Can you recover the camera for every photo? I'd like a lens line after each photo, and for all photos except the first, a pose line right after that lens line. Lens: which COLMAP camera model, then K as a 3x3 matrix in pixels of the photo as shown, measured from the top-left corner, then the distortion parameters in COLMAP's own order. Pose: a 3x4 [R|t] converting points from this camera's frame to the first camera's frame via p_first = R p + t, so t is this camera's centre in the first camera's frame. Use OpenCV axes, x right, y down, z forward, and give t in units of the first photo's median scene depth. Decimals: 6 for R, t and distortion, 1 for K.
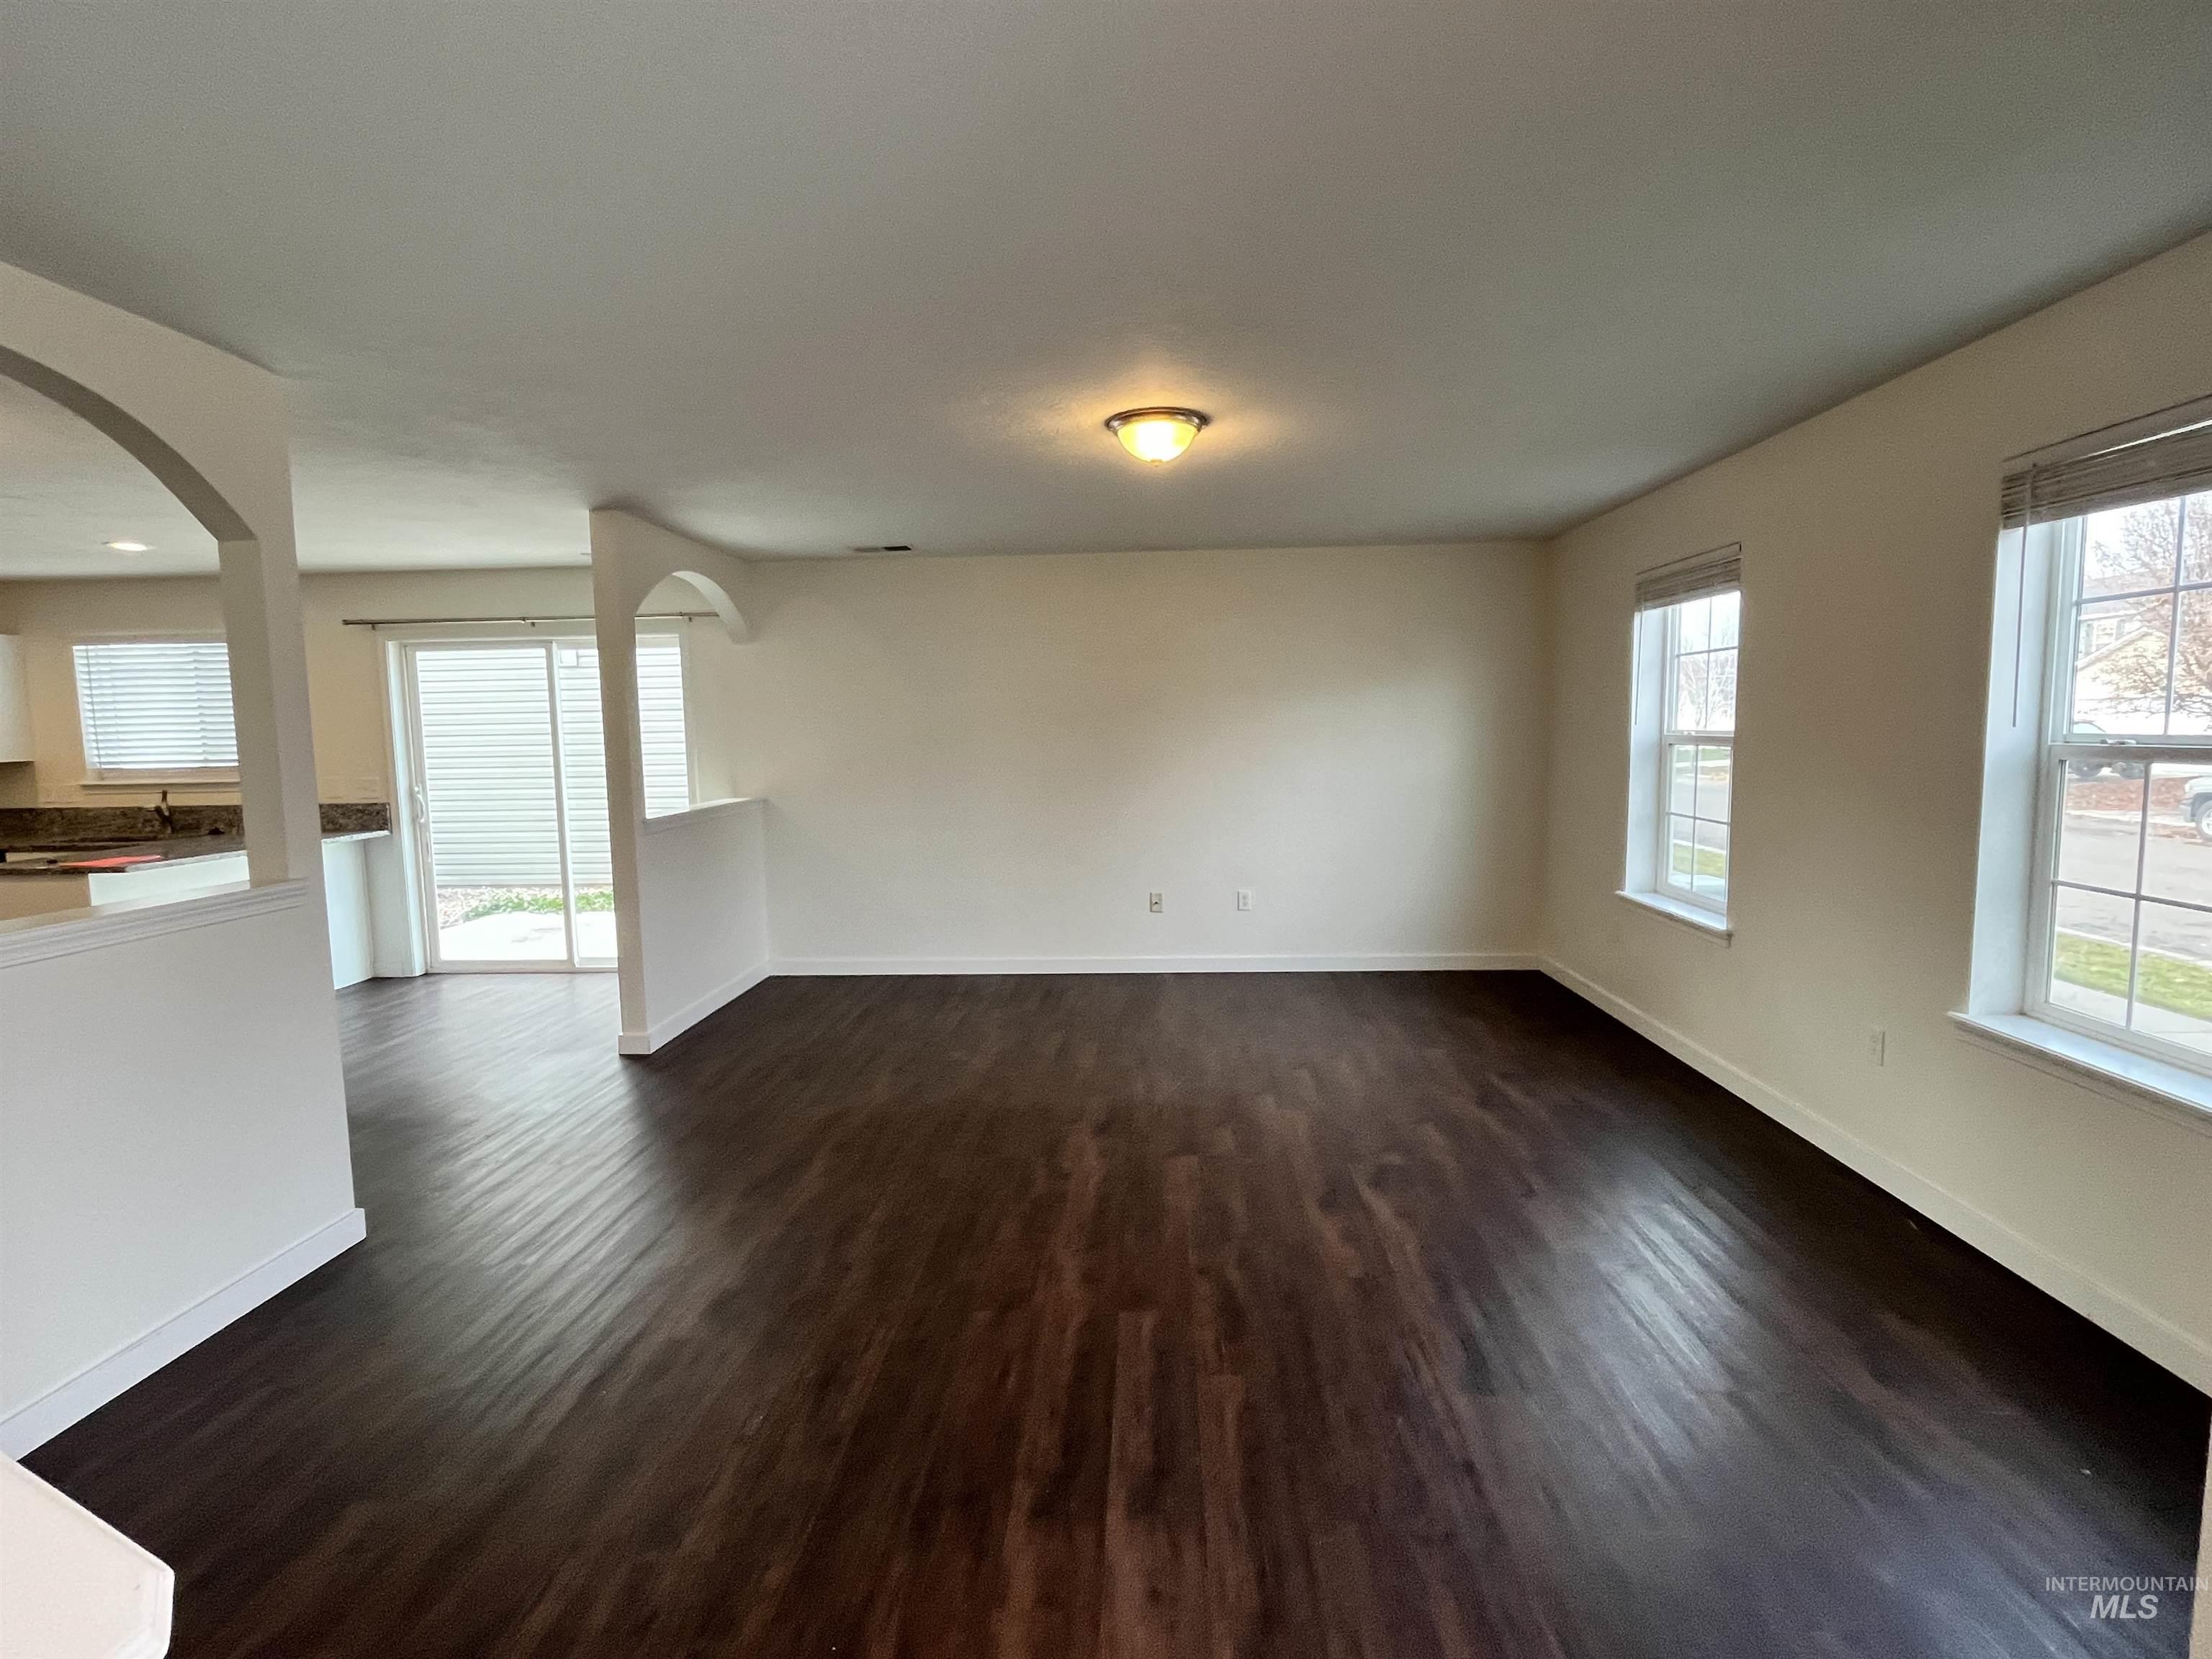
lens RADIAL K [[1064.7, 0, 1106.0], [0, 1064.7, 829.5], [0, 0, 1]] dist [-0.003482, -0.000359]
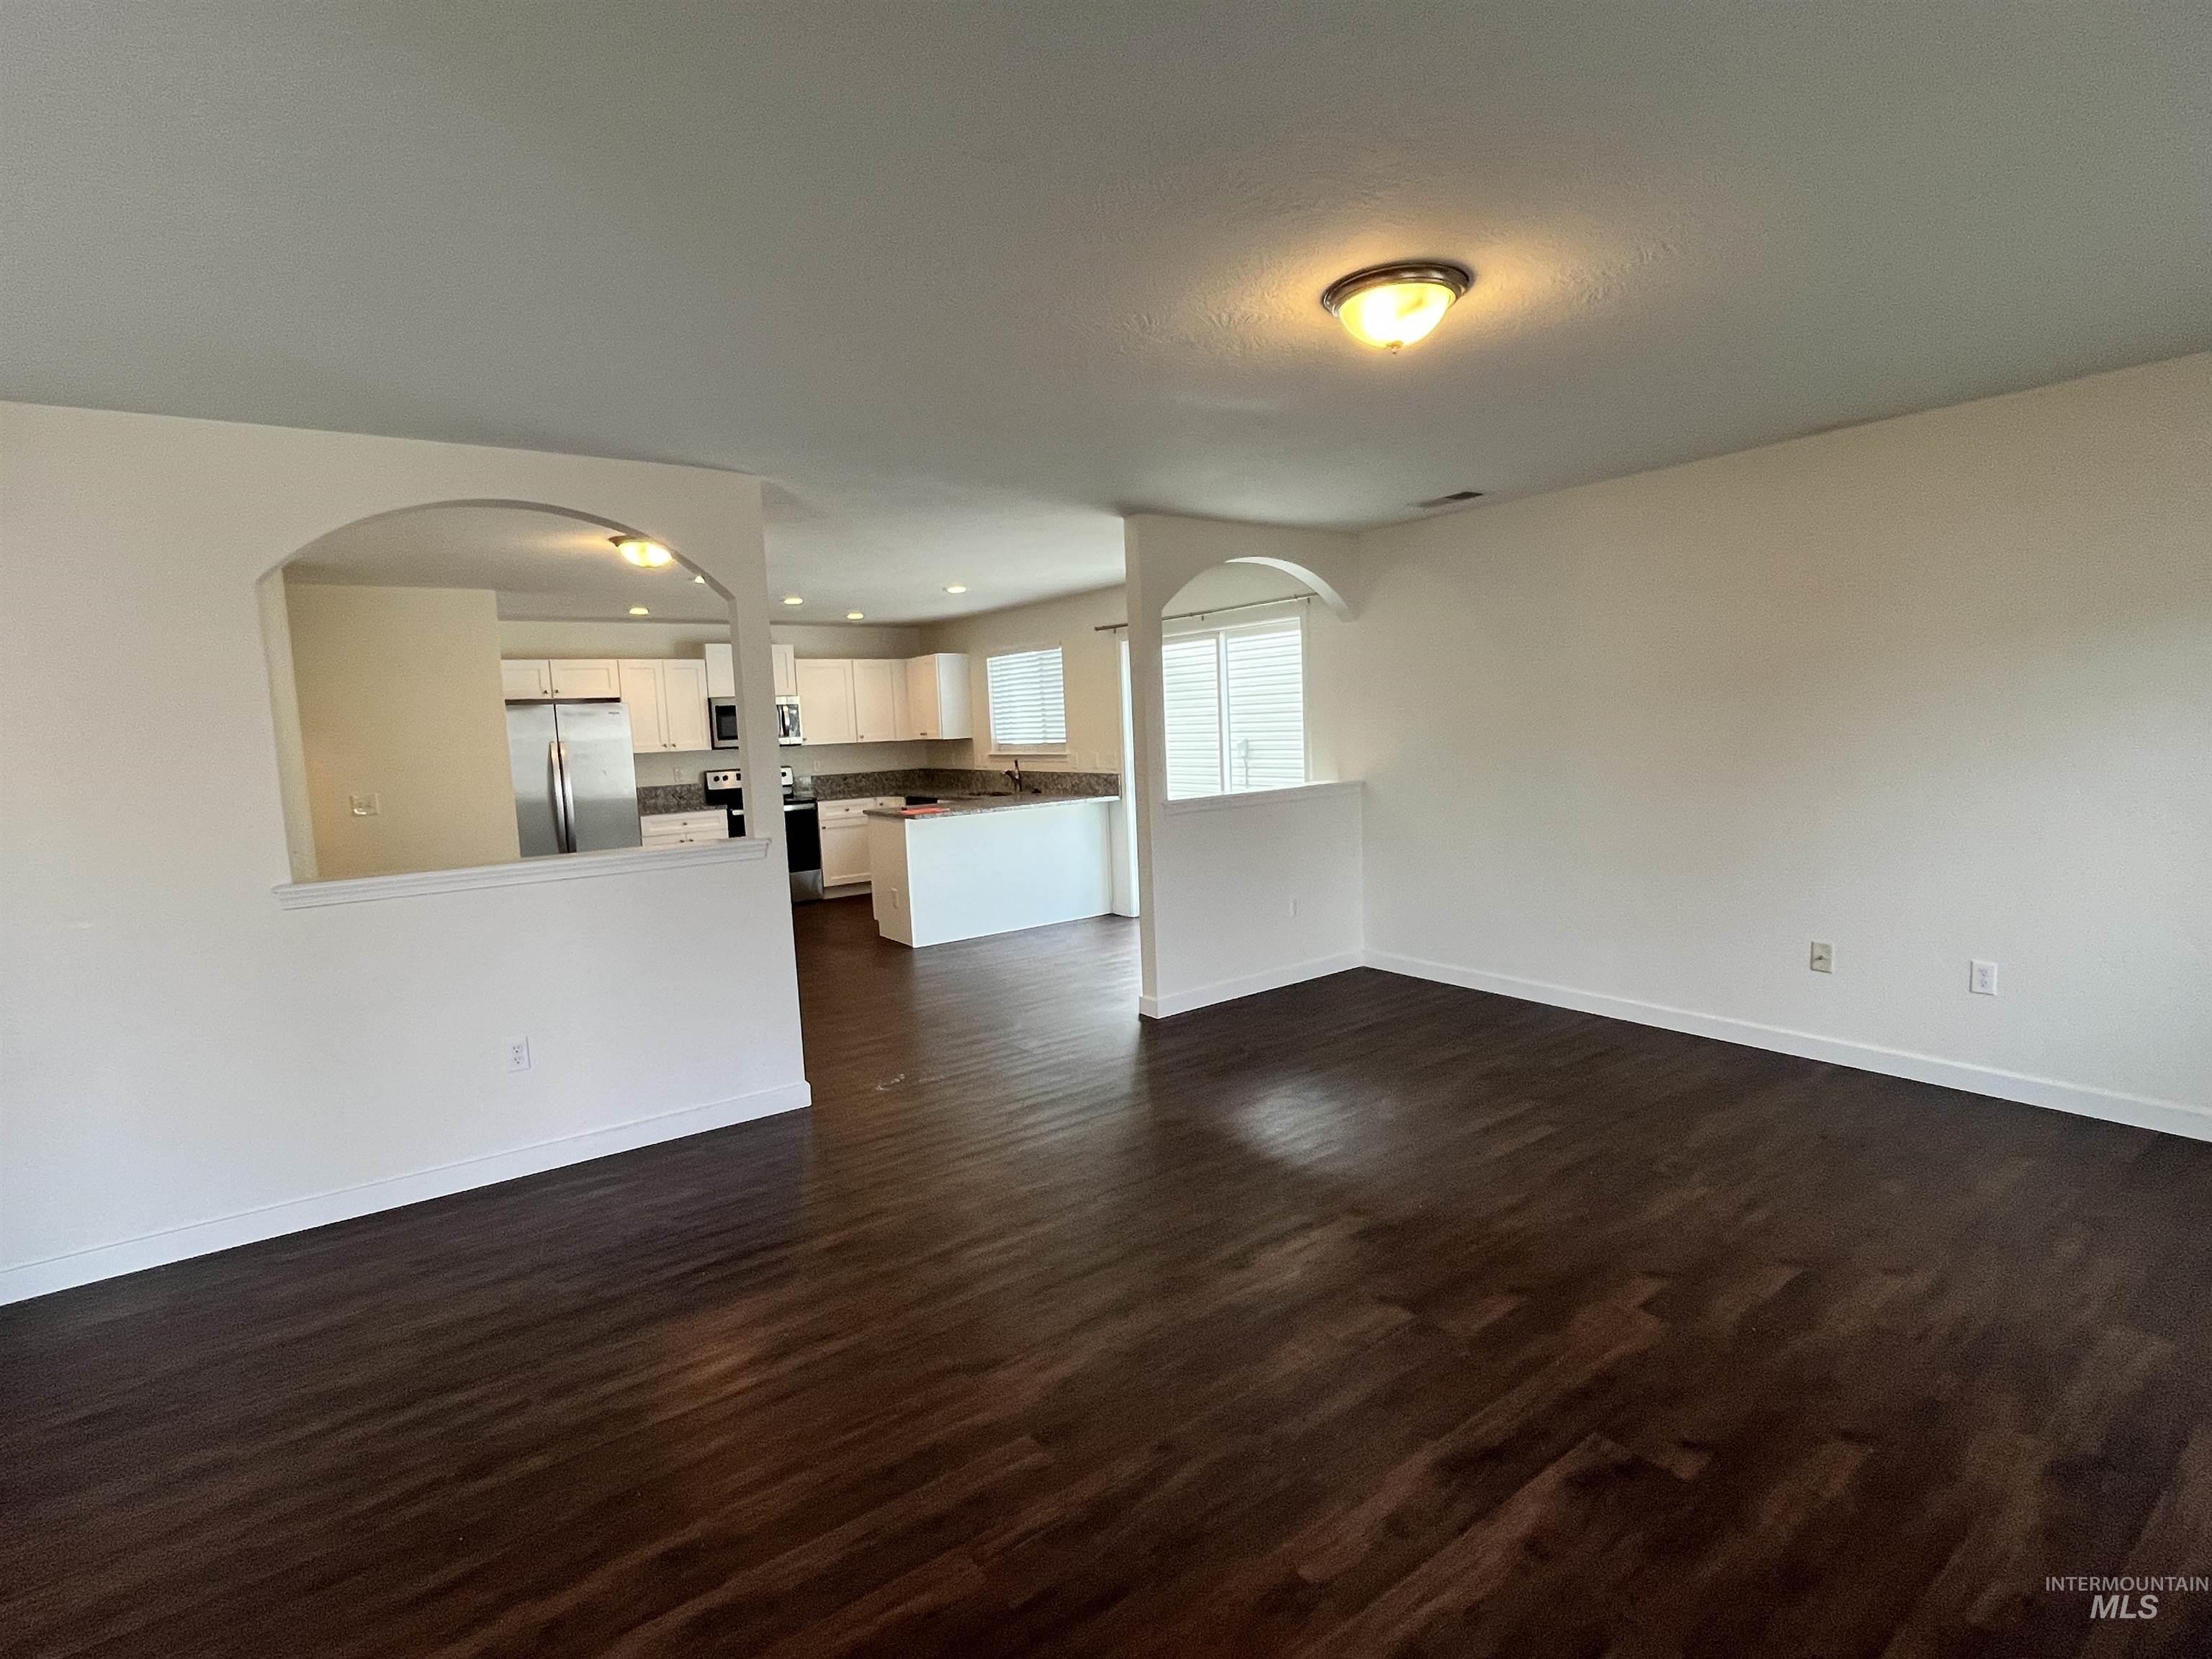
lens RADIAL K [[1064.7, 0, 1106.0], [0, 1064.7, 829.5], [0, 0, 1]] dist [-0.003482, -0.000359]
pose [[0.623792, 0.071867, -0.778279, 0.276932], [-0.045938, 0.997413, 0.055284, -0.028183], [0.780239, 0.001267, 0.625480, 0.219248]]
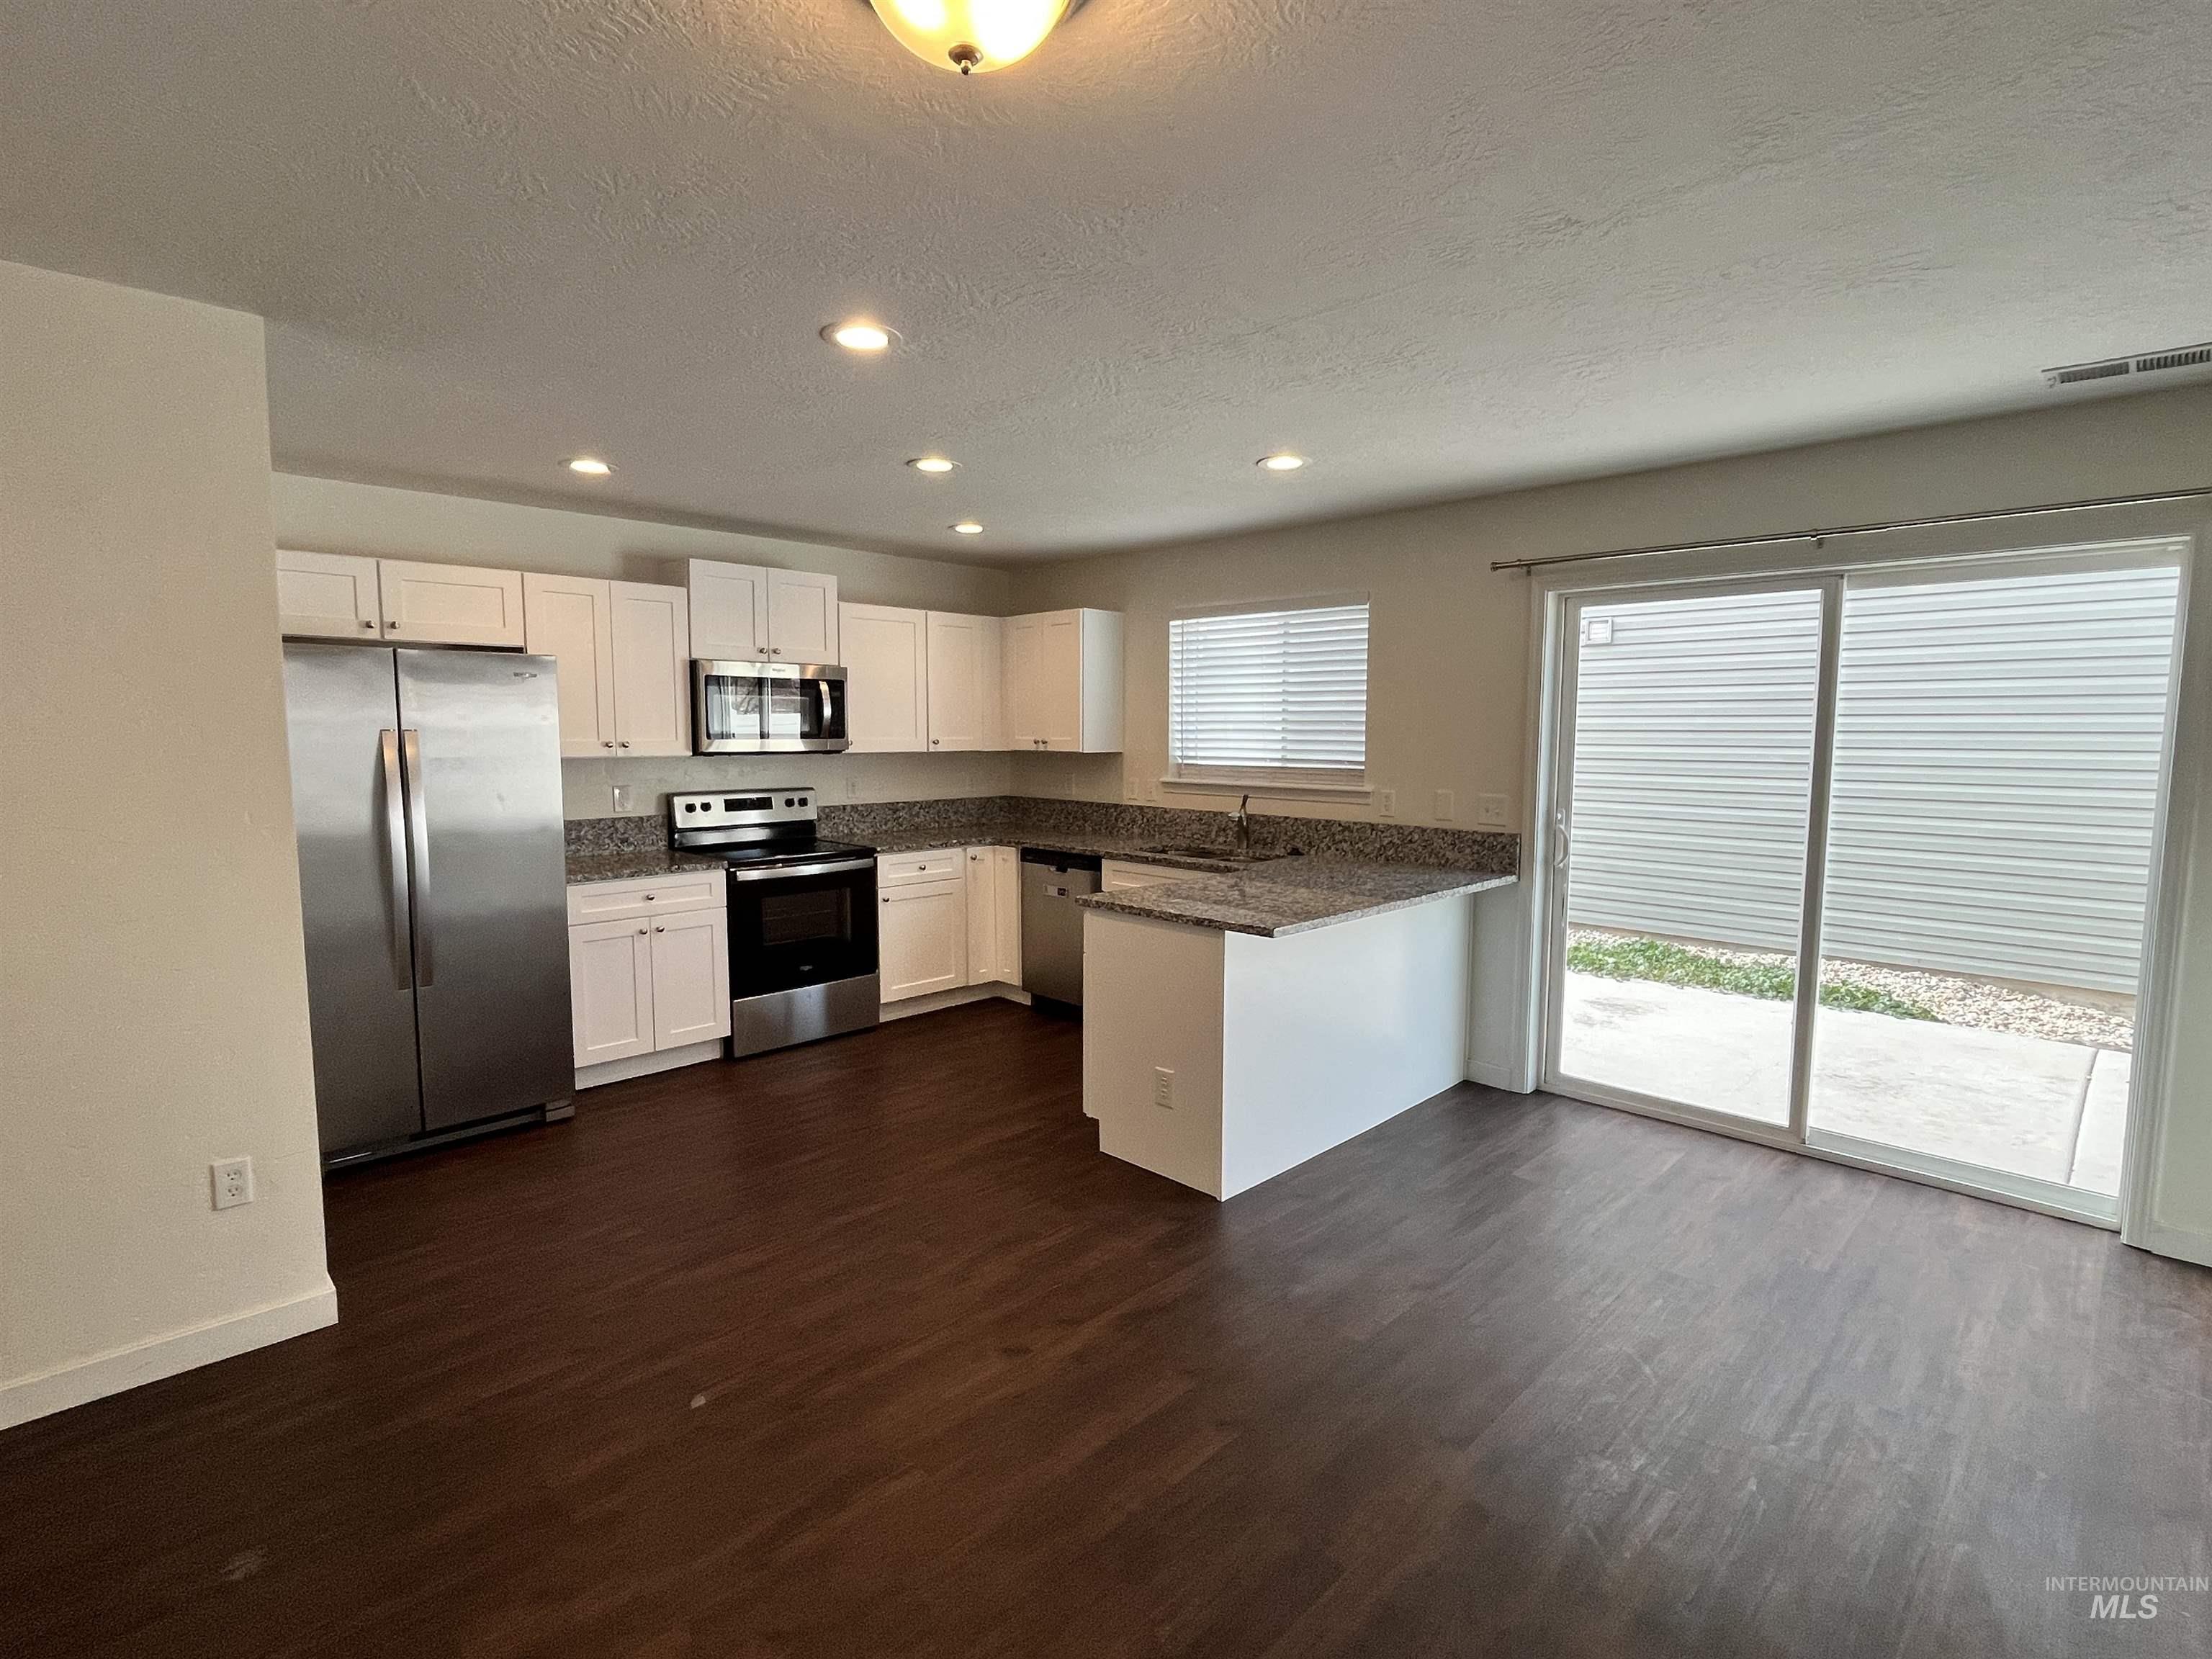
lens RADIAL K [[1064.7, 0, 1106.0], [0, 1064.7, 829.5], [0, 0, 1]] dist [-0.003482, -0.000359]
pose [[0.740164, 0.084838, -0.667053, -0.421007], [-0.081999, 0.995993, 0.035688, -0.030628], [0.667408, 0.028282, 0.744155, 0.325344]]
